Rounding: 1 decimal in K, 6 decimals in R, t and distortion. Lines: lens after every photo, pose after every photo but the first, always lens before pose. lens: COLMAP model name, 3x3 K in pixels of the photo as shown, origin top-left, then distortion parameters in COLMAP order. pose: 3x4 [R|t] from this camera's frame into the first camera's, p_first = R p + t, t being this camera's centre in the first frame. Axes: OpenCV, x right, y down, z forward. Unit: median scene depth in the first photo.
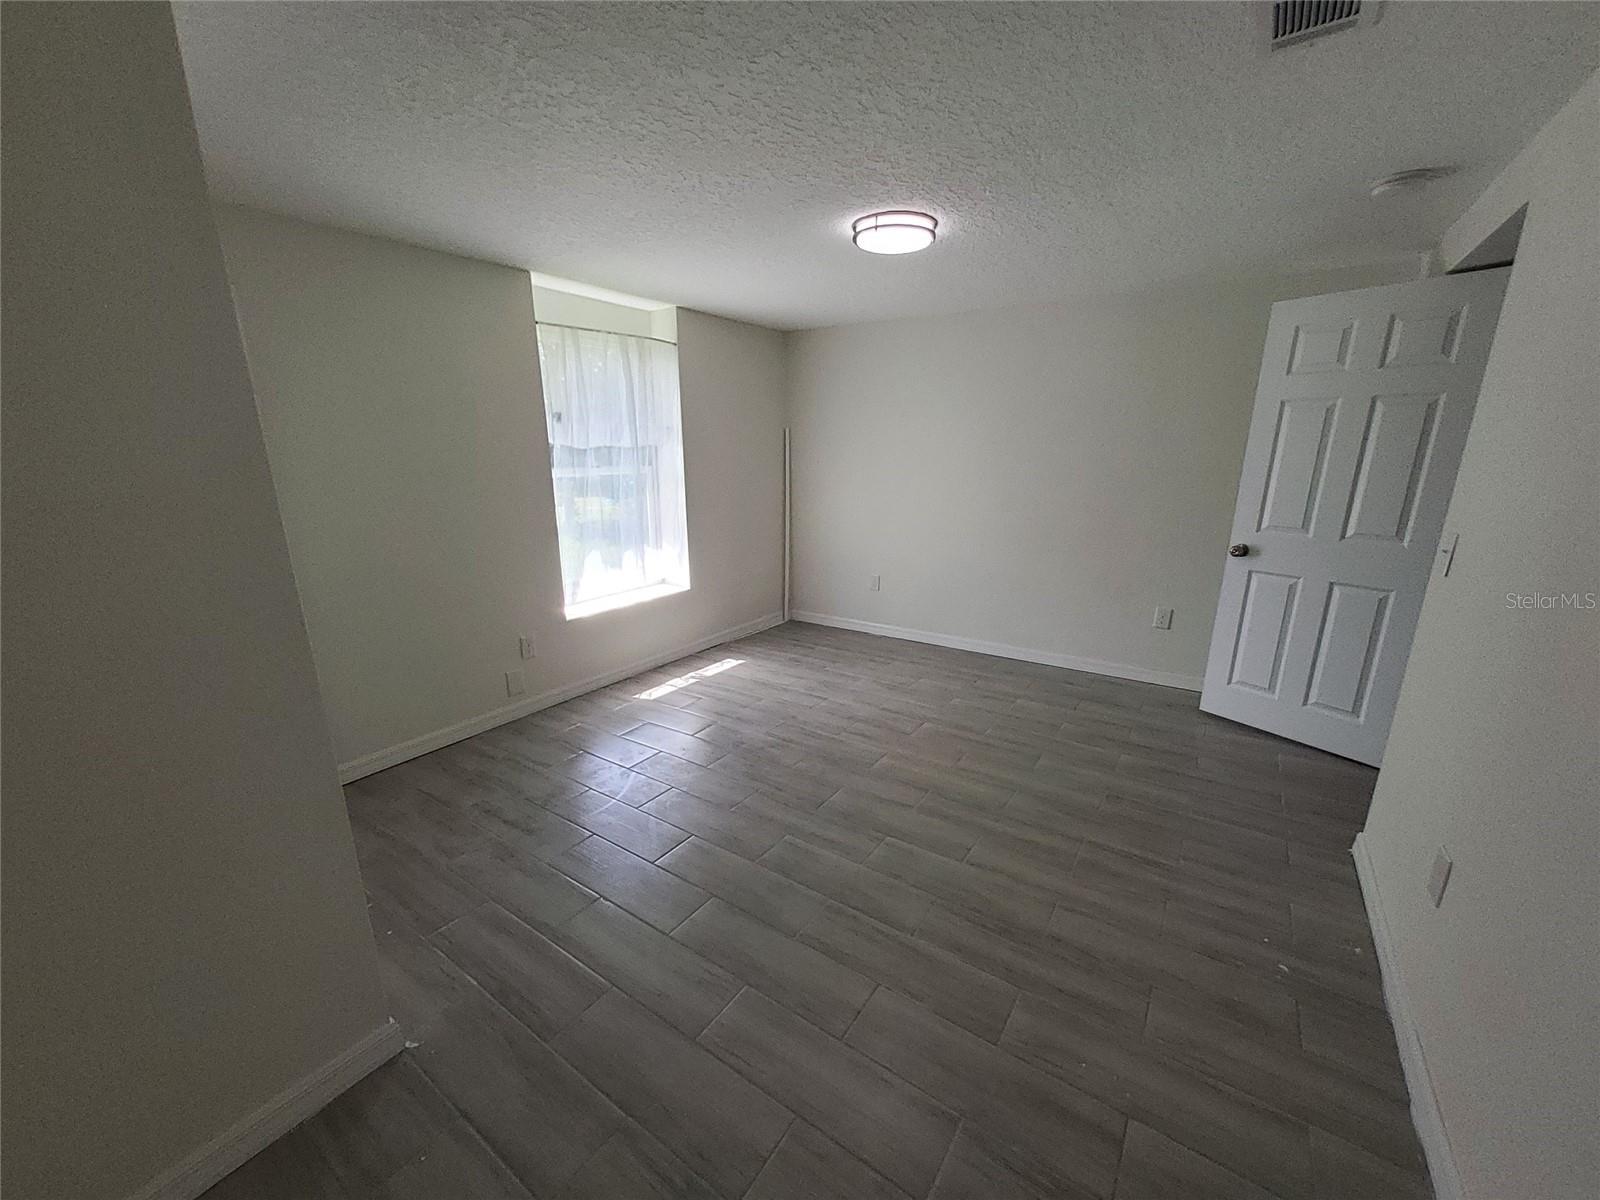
lens RADIAL K [[618.6, 0, 805.1], [0, 618.6, 616.3], [0, 0, 1]] dist [-0.000315, -0.000221]
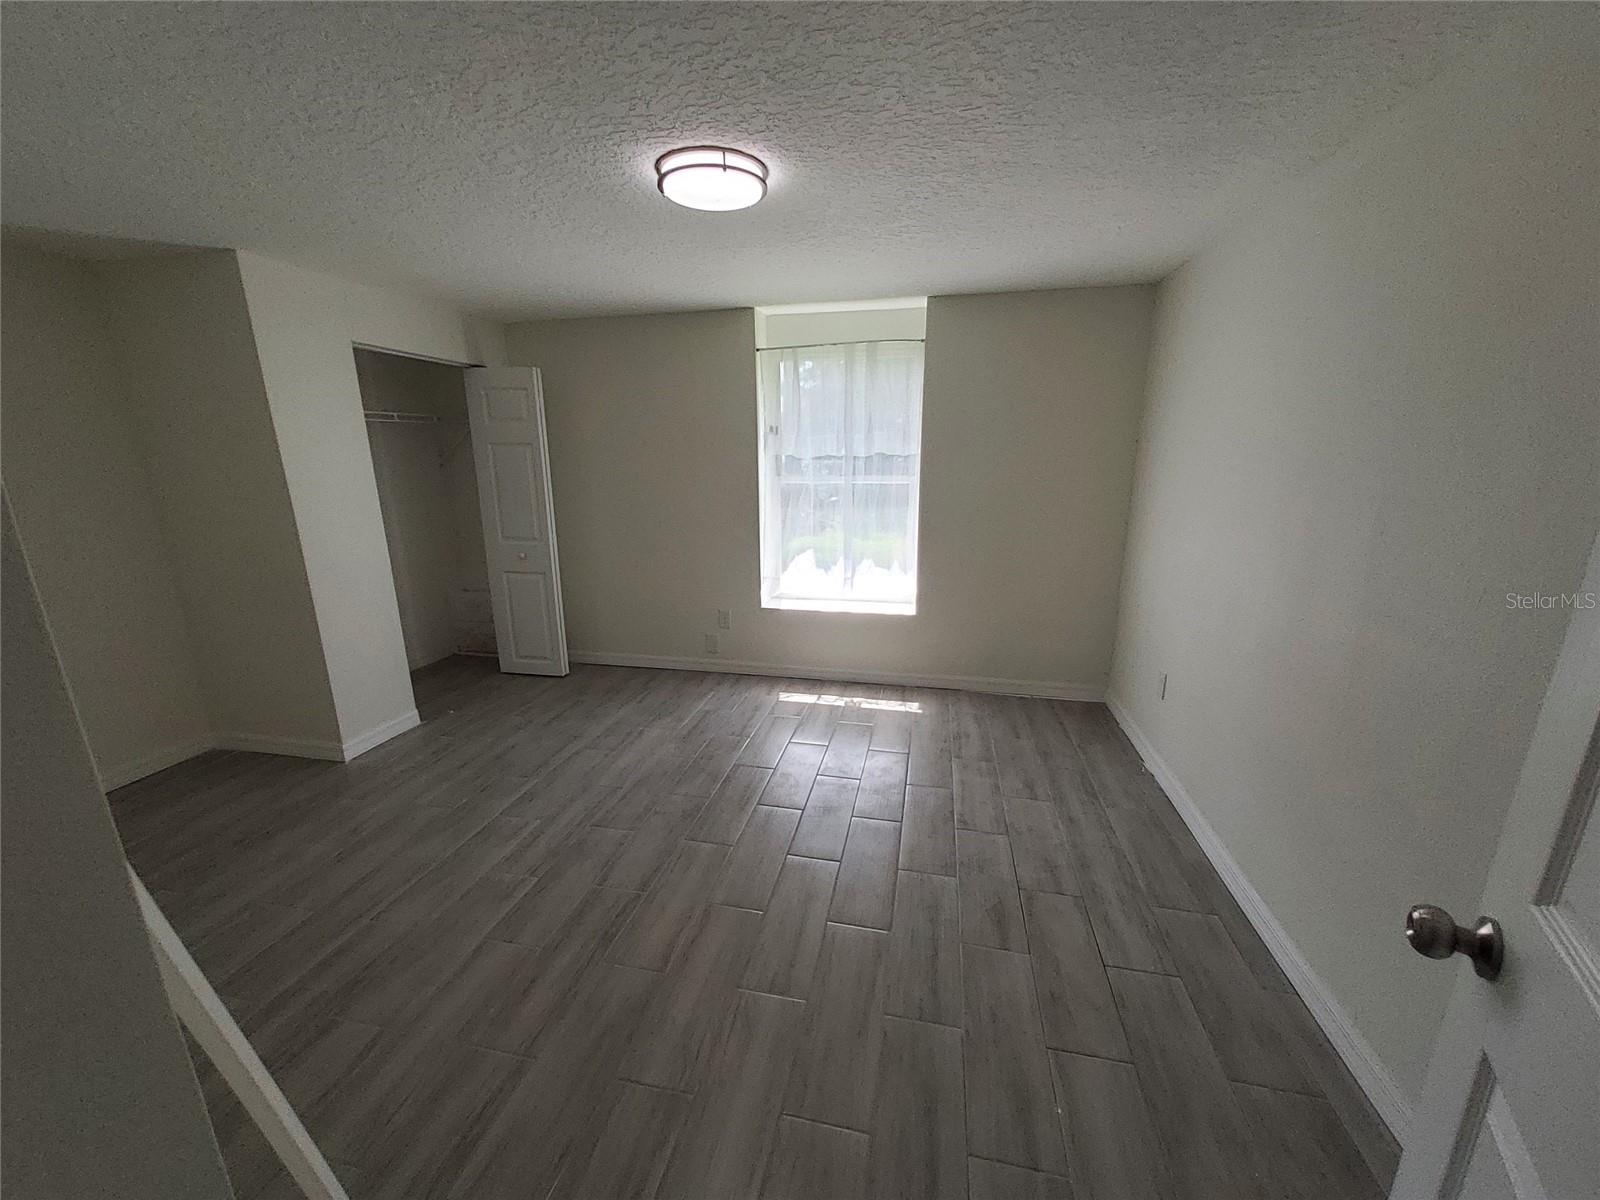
lens RADIAL K [[618.6, 0, 805.1], [0, 618.6, 616.3], [0, 0, 1]] dist [-0.000315, -0.000221]
pose [[0.384481, 0.235794, -0.892511, 0.612723], [-0.235154, 0.959950, 0.152309, -0.156445], [0.892679, 0.151318, 0.424531, 0.535631]]
